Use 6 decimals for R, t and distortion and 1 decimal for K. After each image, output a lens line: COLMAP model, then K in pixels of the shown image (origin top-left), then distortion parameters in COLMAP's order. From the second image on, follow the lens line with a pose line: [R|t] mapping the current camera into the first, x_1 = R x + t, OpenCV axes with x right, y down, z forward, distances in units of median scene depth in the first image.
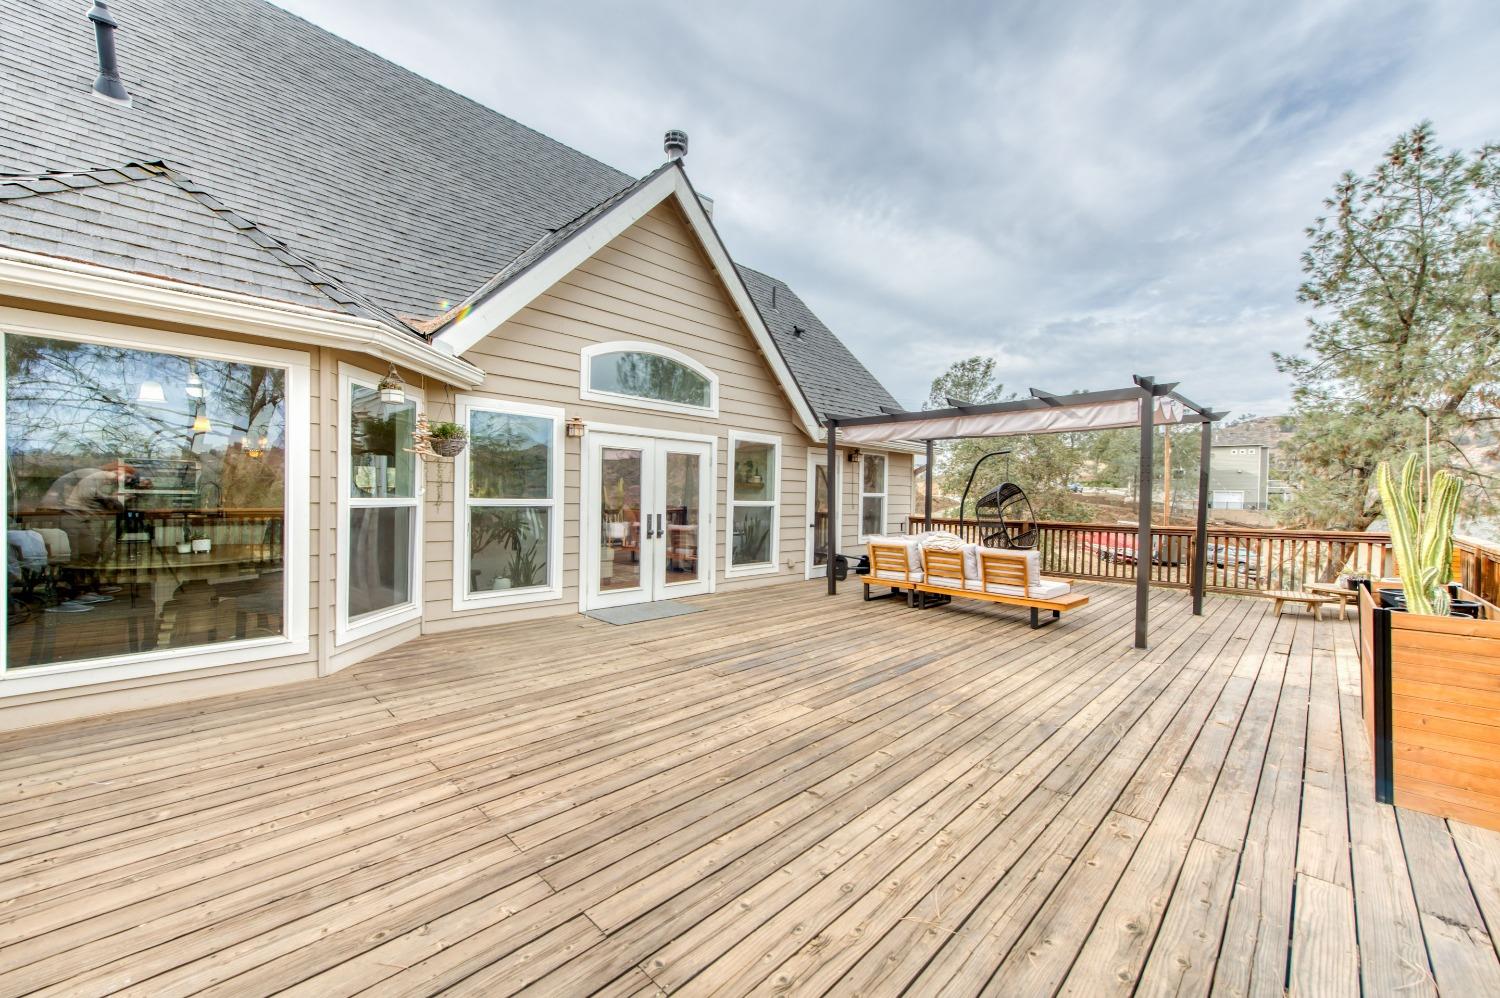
lens RADIAL K [[586.1, 0, 749.3], [0, 586.1, 497.5], [0, 0, 1]] dist [0.004041, -0.000148]
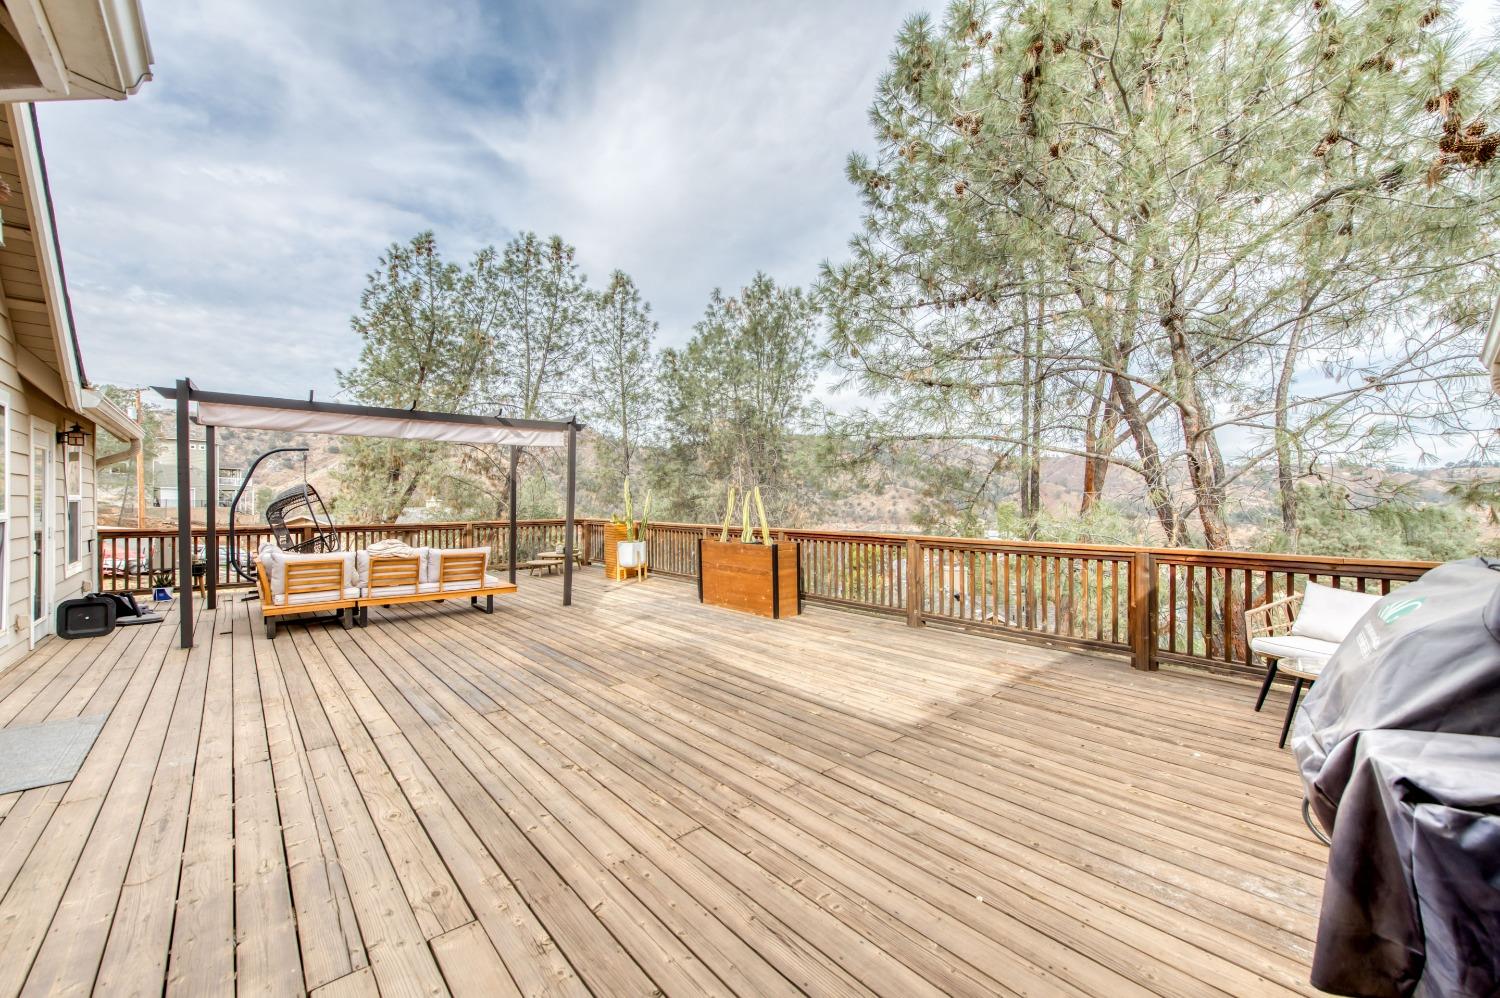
lens RADIAL K [[586.1, 0, 748.1], [0, 586.1, 499.0], [0, 0, 1]] dist [0.004041, -0.000148]
pose [[0.078398, -0.011240, 0.996859, -0.697809], [0.003235, 0.999934, 0.011021, -0.017057], [-0.996917, 0.002360, 0.078429, 0.433580]]
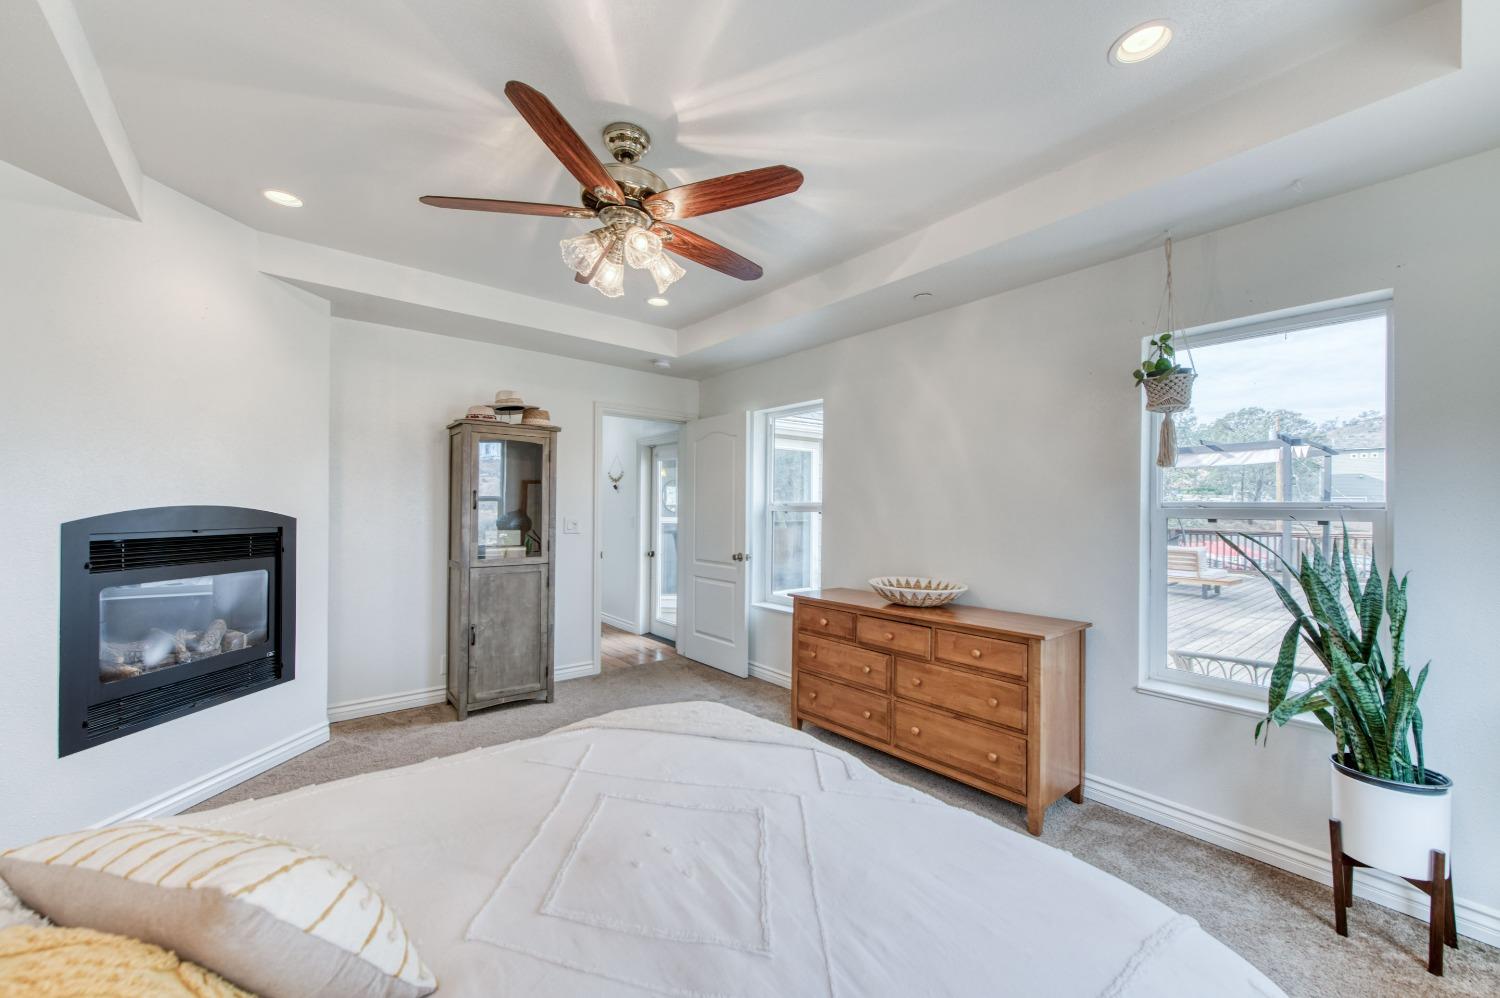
lens RADIAL K [[586.1, 0, 756.8], [0, 586.1, 507.7], [0, 0, 1]] dist [0.004041, -0.000148]
pose [[0.994485, -0.014094, -0.103932, -0.535505], [0.013513, 0.999889, -0.006292, -0.015600], [0.104009, 0.004853, 0.994565, -0.665135]]
